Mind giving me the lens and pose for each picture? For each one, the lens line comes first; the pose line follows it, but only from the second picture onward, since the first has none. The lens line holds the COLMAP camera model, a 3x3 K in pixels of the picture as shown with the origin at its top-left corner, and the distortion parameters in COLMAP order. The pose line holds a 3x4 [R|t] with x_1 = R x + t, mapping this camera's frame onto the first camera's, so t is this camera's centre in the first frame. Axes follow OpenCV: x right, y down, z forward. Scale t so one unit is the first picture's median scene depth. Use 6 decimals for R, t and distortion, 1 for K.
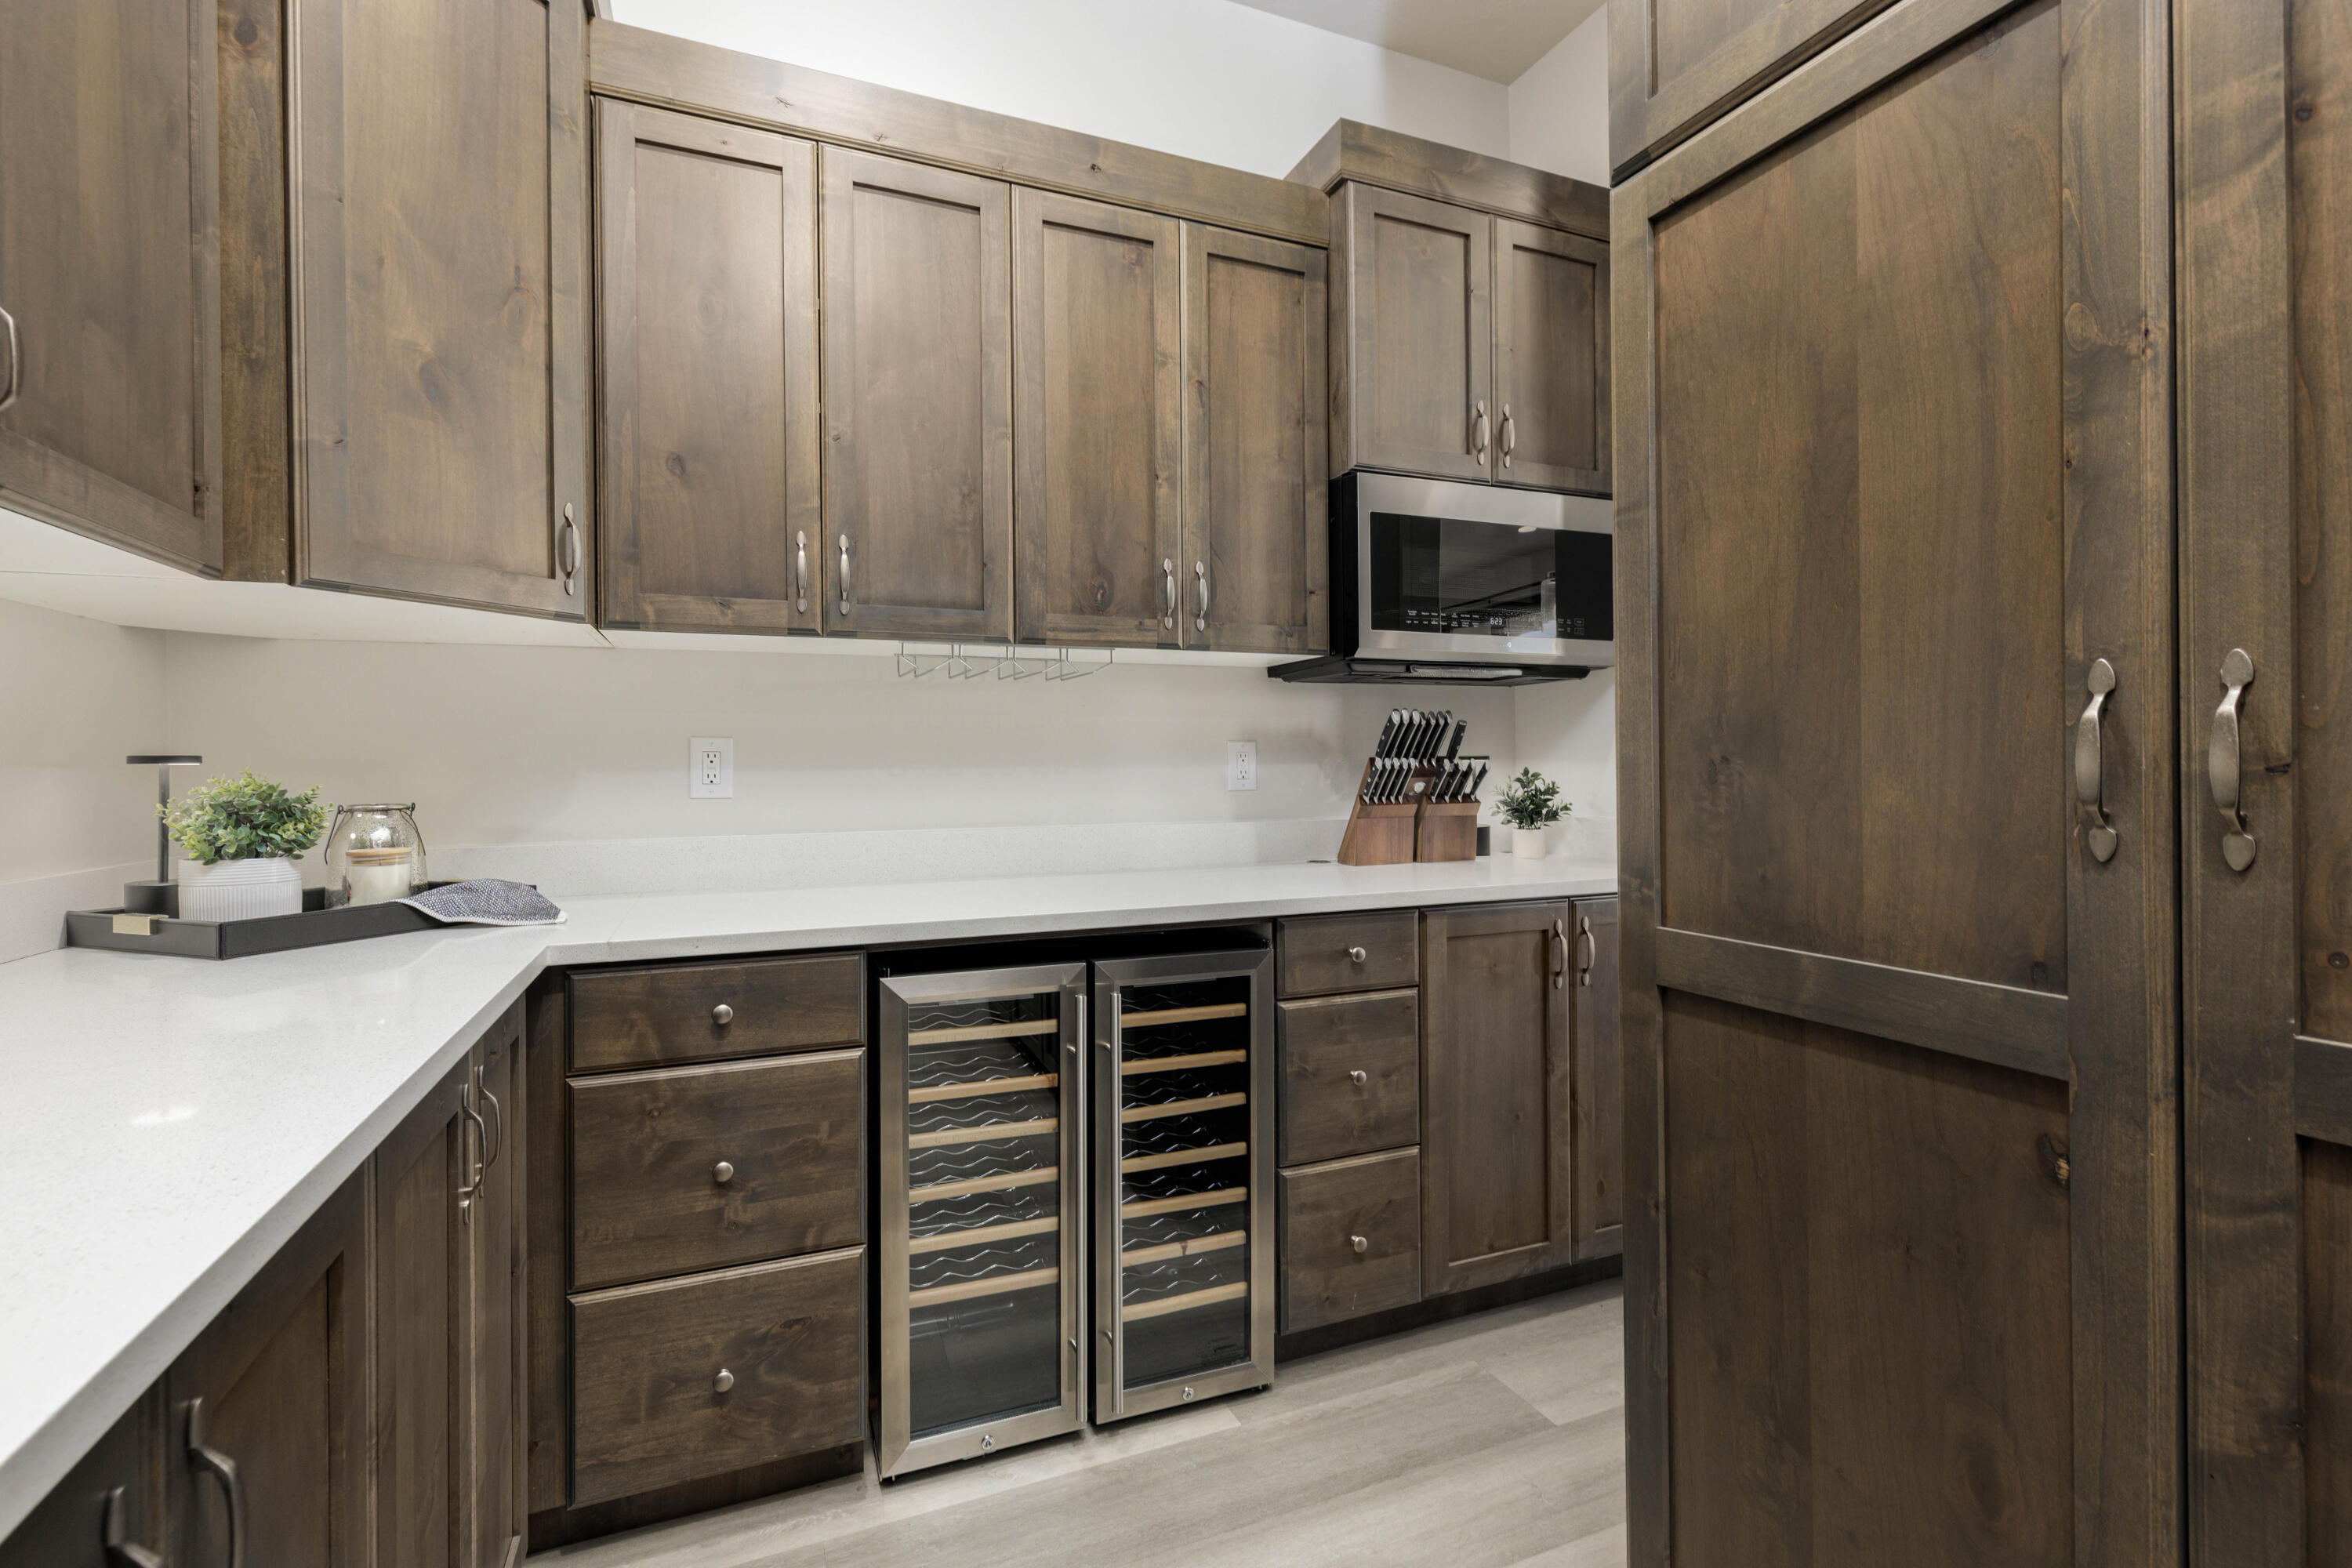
lens RADIAL K [[1055.2, 0, 1178.3], [0, 1055.2, 764.6], [0, 0, 1]] dist [0.003866, -0.000530]
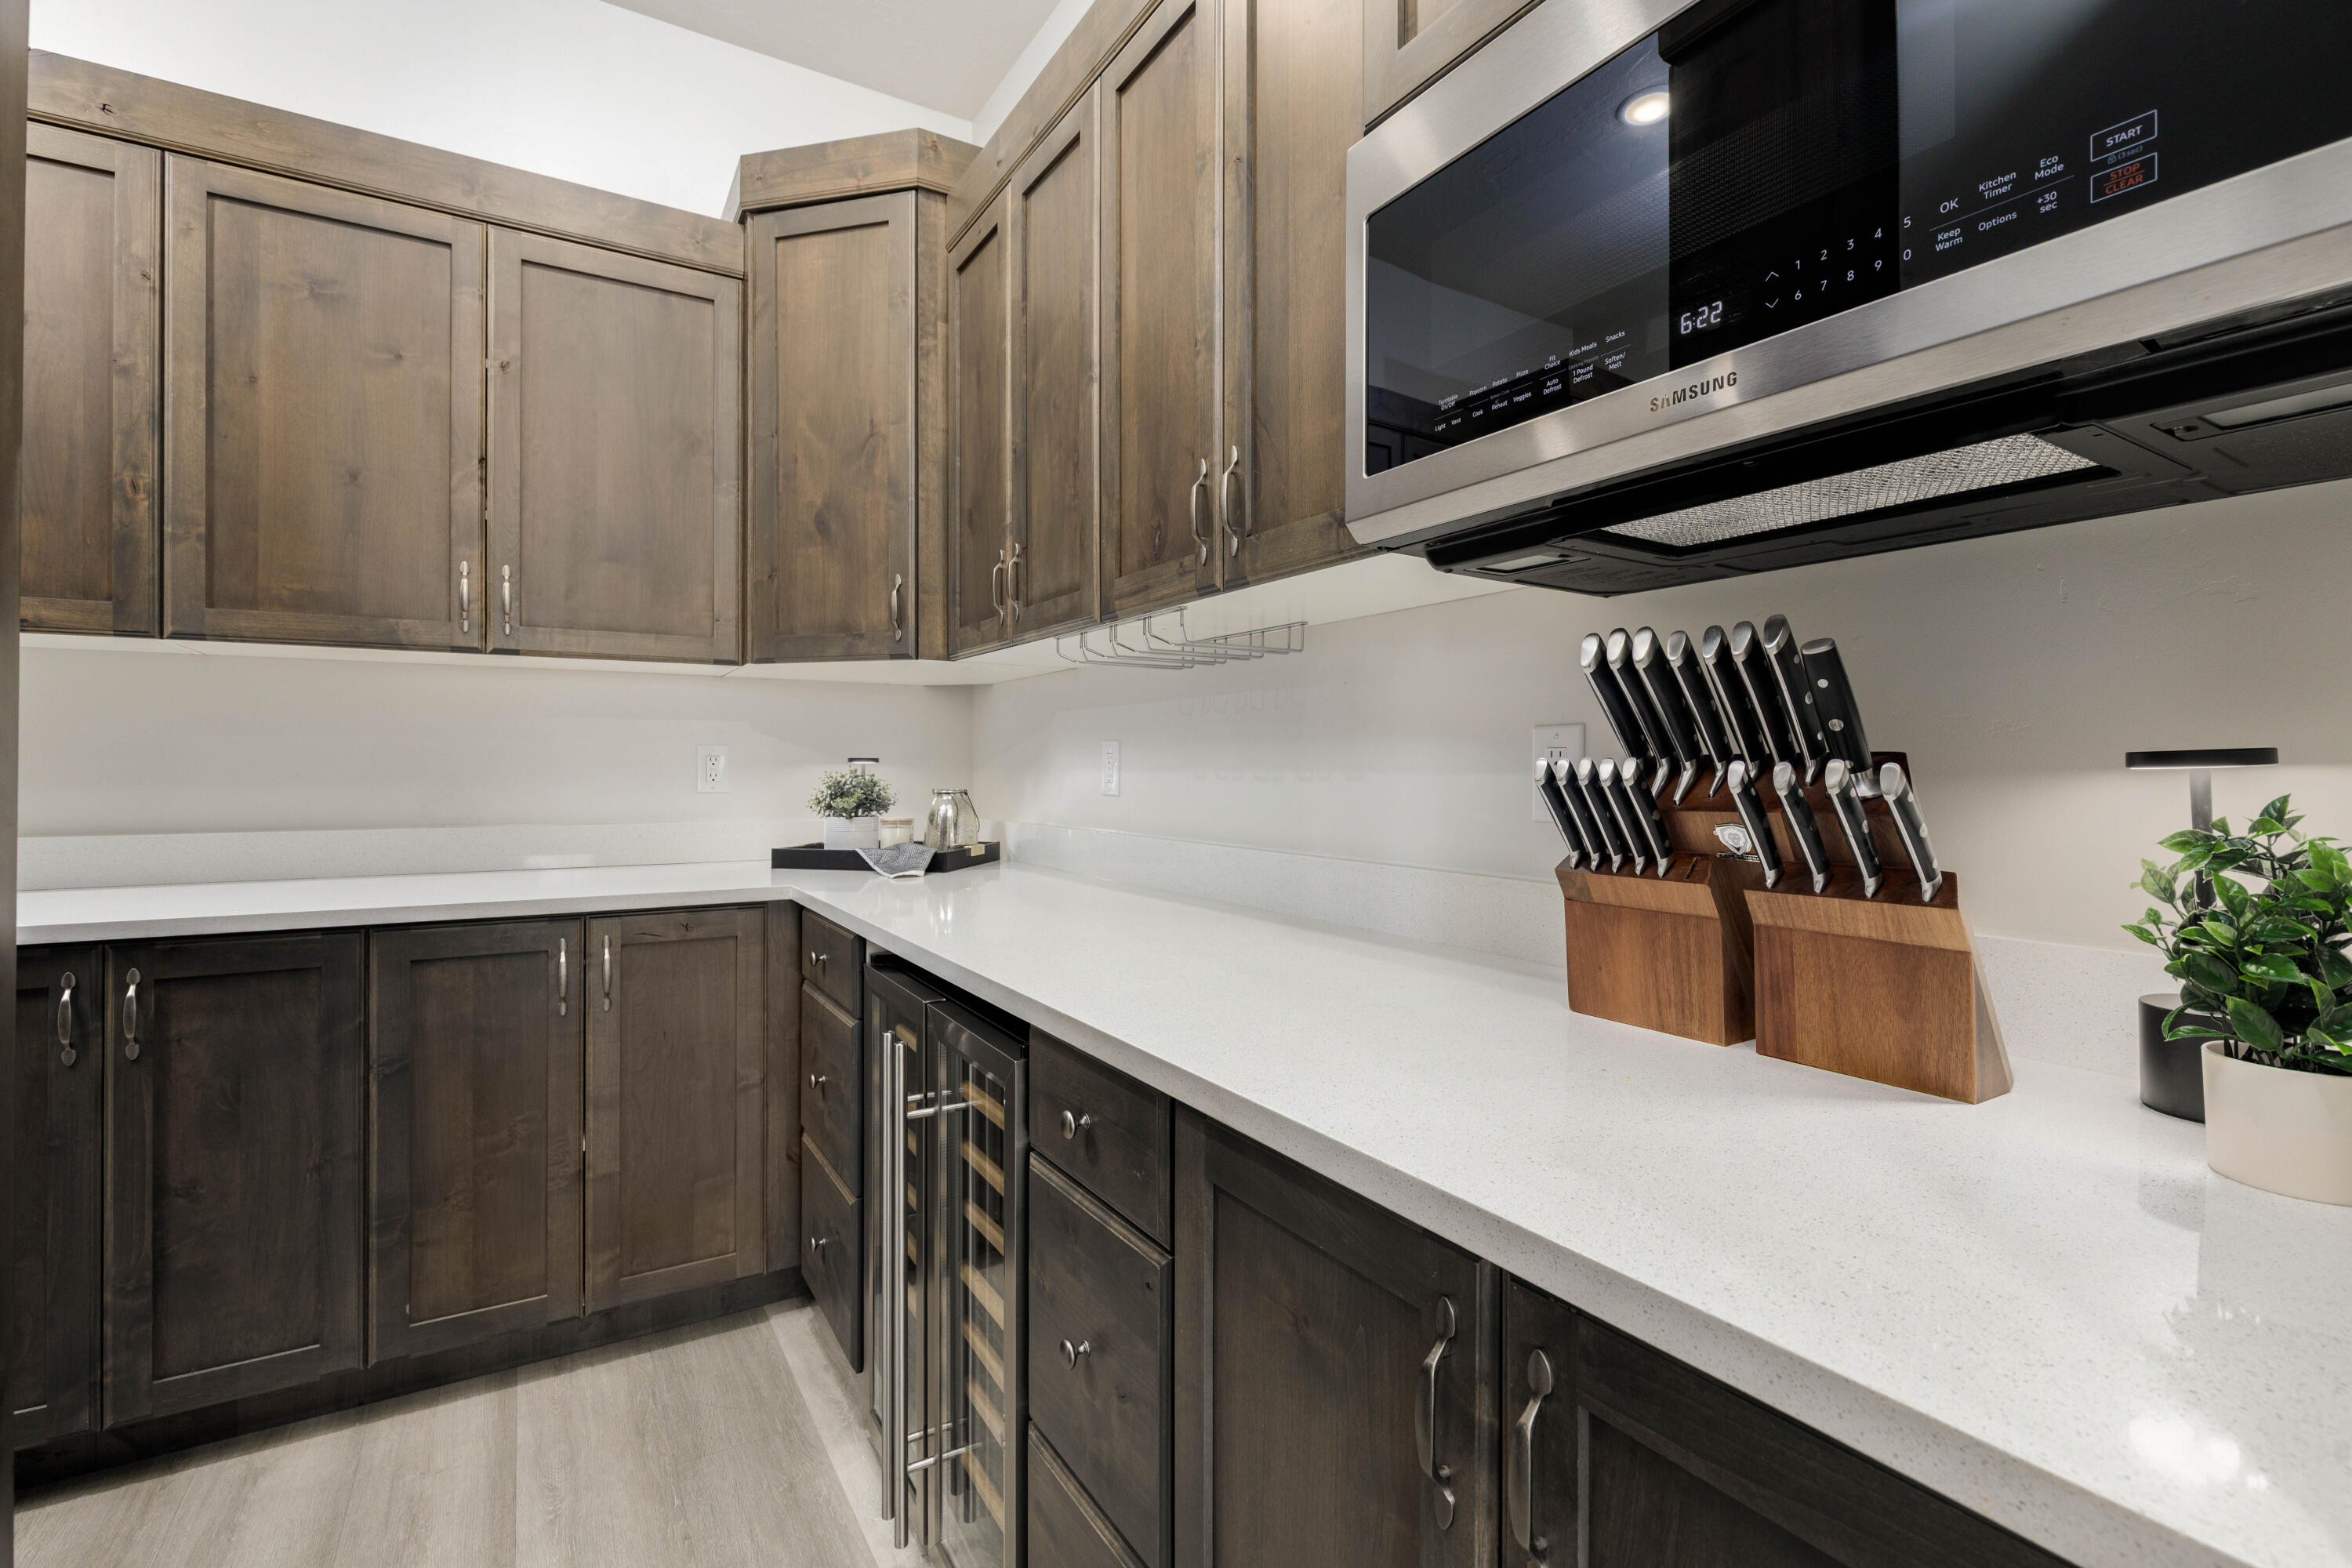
lens RADIAL K [[1055.2, 0, 1179.2], [0, 1055.2, 776.2], [0, 0, 1]] dist [0.003866, -0.000530]
pose [[0.165474, 0.003284, -0.986209, 0.639942], [-0.013116, 0.999913, 0.001129, 0.002464], [0.986127, 0.012748, 0.165503, 0.886173]]
